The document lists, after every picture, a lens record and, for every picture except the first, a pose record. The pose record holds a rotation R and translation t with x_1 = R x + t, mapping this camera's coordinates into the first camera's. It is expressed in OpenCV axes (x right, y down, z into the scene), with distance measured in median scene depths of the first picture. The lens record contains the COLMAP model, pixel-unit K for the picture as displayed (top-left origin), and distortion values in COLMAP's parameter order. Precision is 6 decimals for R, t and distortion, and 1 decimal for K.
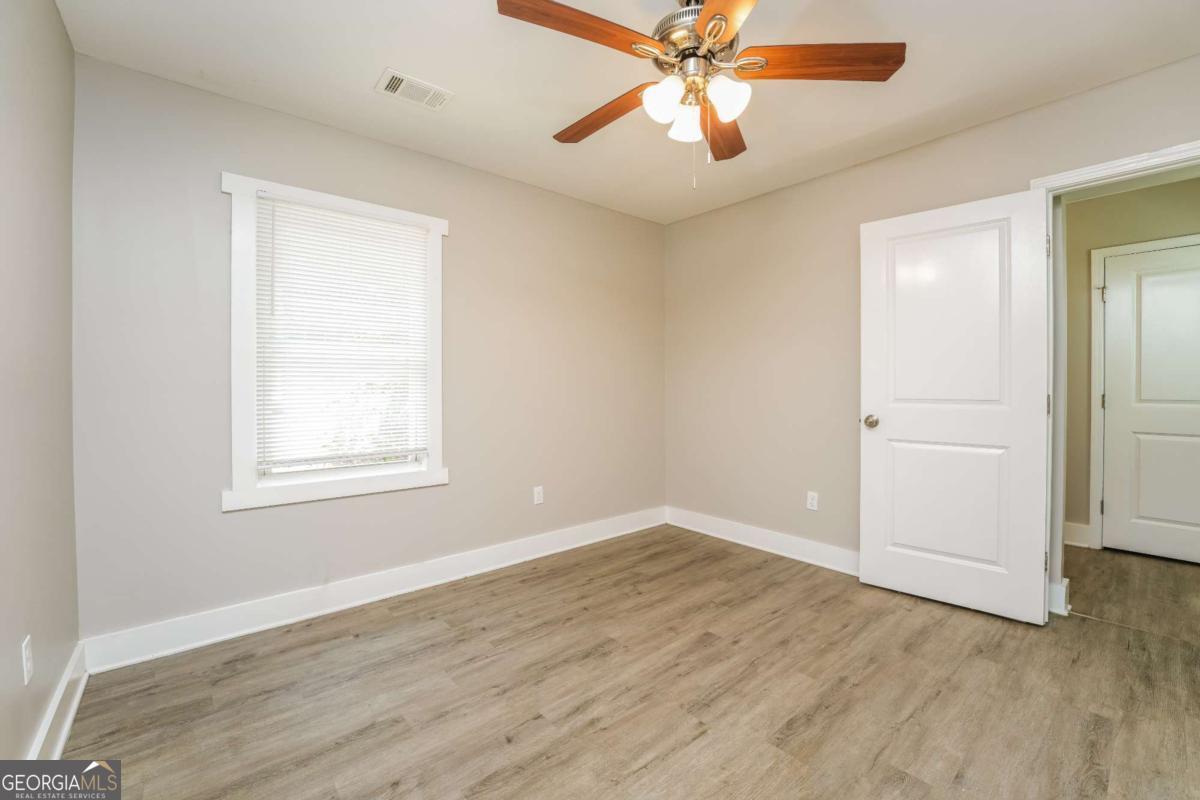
lens RADIAL K [[491.8, 0, 603.0], [0, 491.8, 397.7], [0, 0, 1]] dist [-0.029170, 0.000128]
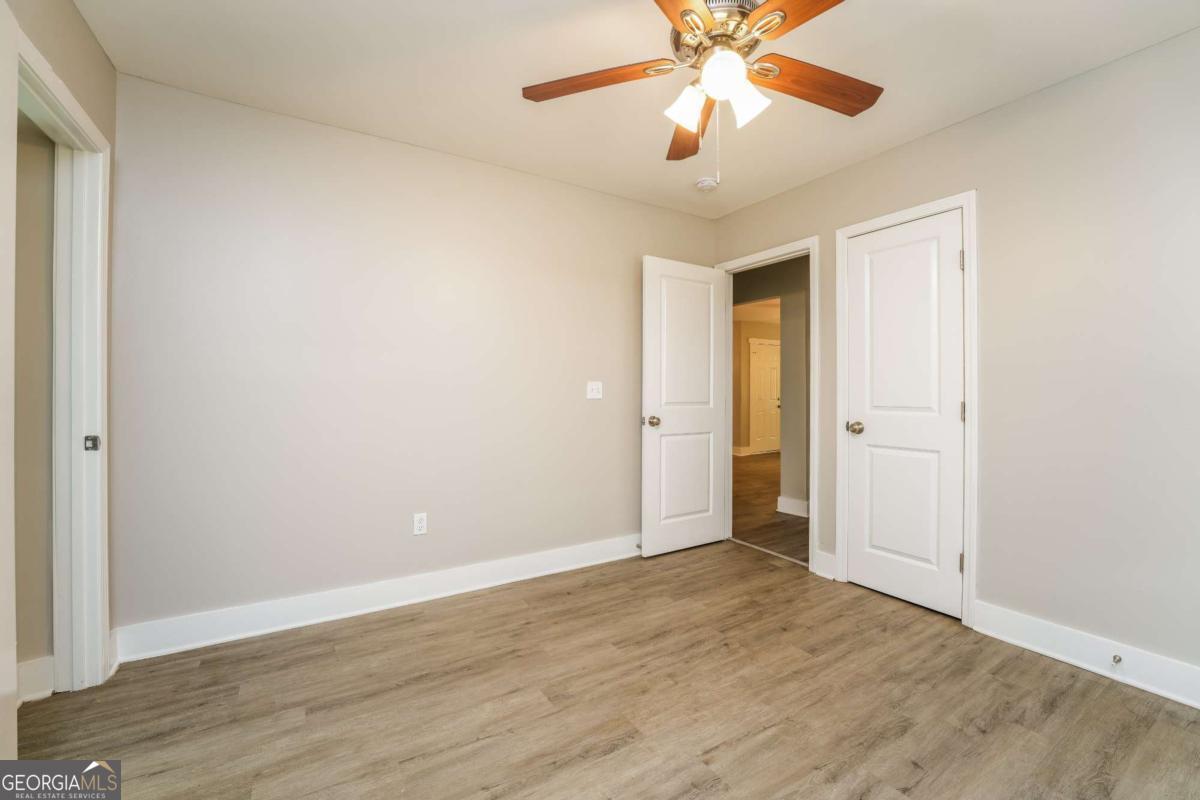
lens RADIAL K [[491.8, 0, 603.0], [0, 491.8, 397.7], [0, 0, 1]] dist [-0.029170, 0.000128]
pose [[-0.989437, 0.001973, 0.144953, 0.274344], [0.005924, 0.999622, 0.026833, -0.035186], [-0.144846, 0.027408, -0.989075, 1.989638]]
